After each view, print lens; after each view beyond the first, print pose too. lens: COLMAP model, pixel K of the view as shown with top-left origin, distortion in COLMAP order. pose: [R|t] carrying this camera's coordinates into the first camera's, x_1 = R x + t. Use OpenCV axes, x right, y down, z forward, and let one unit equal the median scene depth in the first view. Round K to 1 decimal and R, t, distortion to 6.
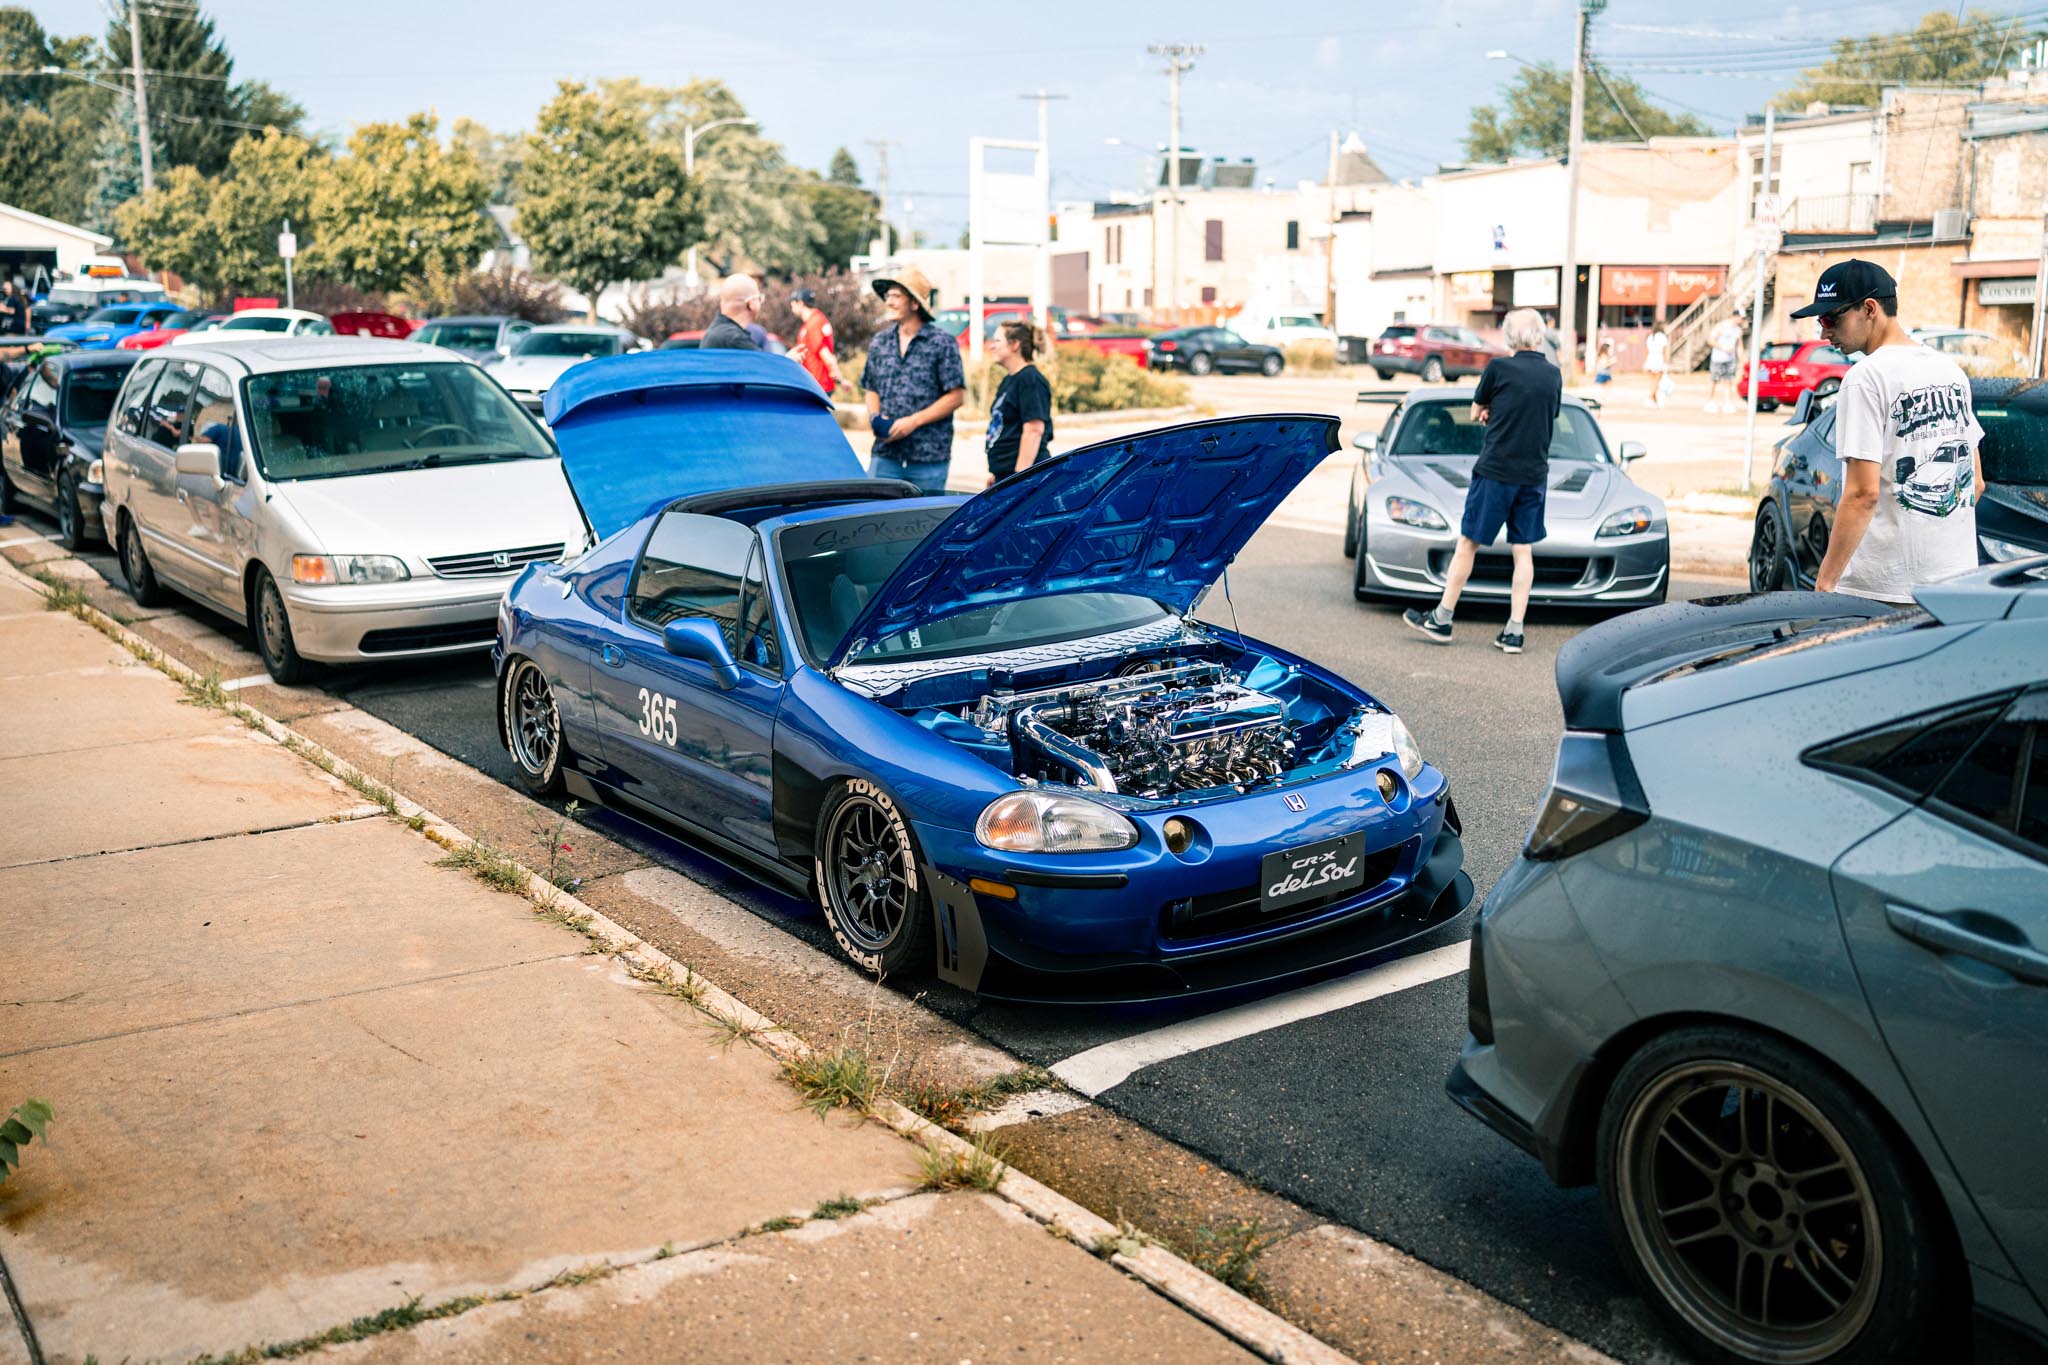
lens RADIAL K [[1995.4, 0, 1024.0], [0, 1995.4, 682.5], [0, 0, 1]] dist [0.033725, -0.019764]
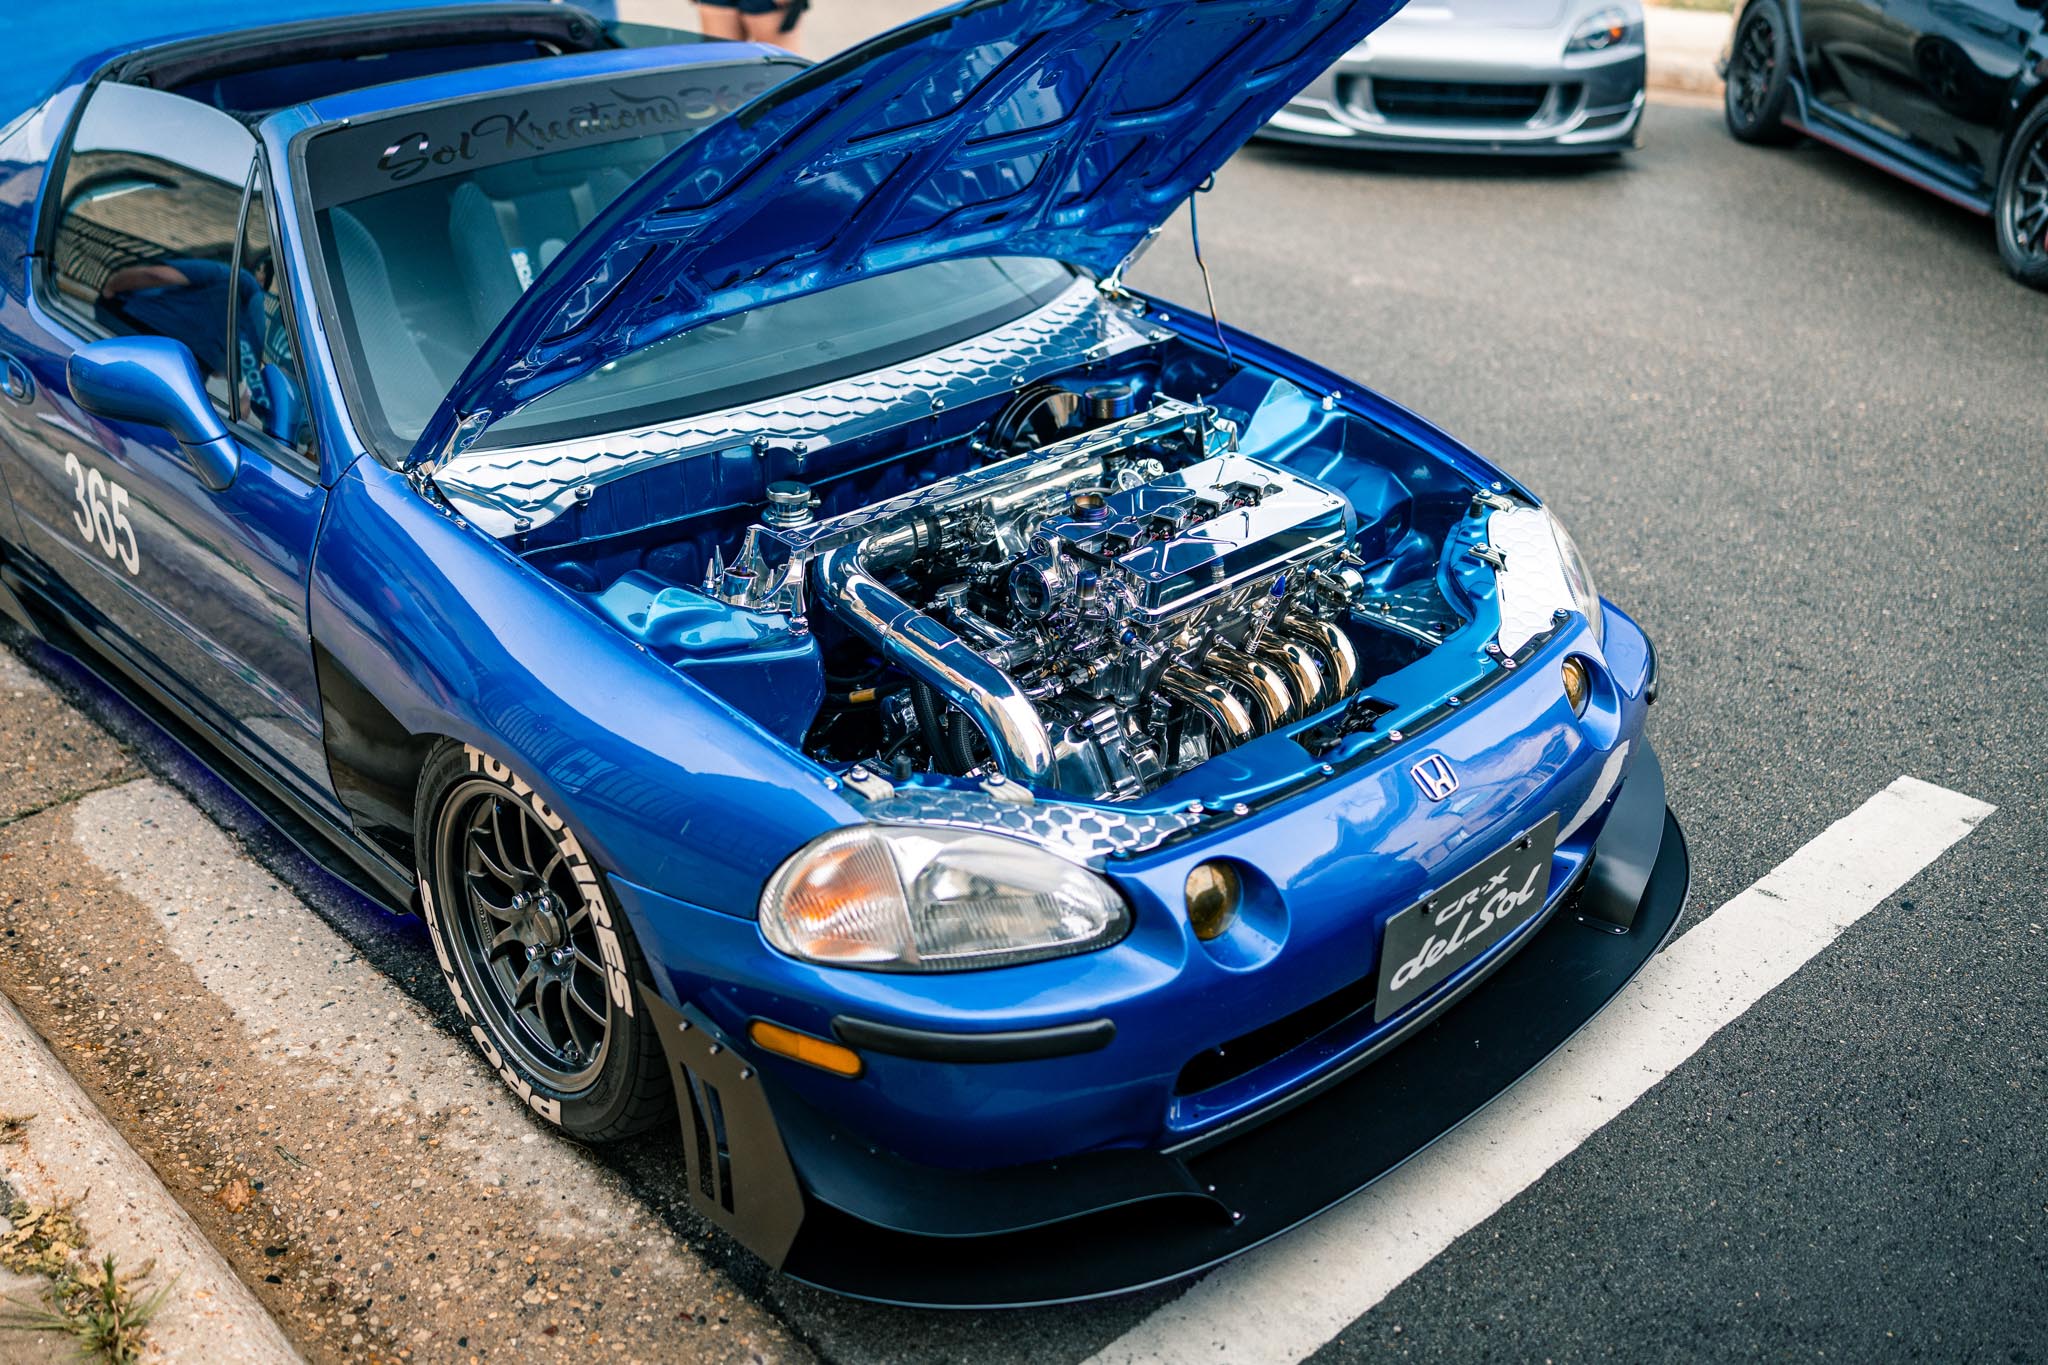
lens RADIAL K [[1995.4, 0, 1024.0], [0, 1995.4, 682.5], [0, 0, 1]] dist [0.033725, -0.019764]
pose [[0.991277, -0.047595, 0.122899, -0.015749], [0.014988, 0.967174, 0.253674, -0.075143], [-0.130938, -0.249619, 0.959451, 0.512299]]
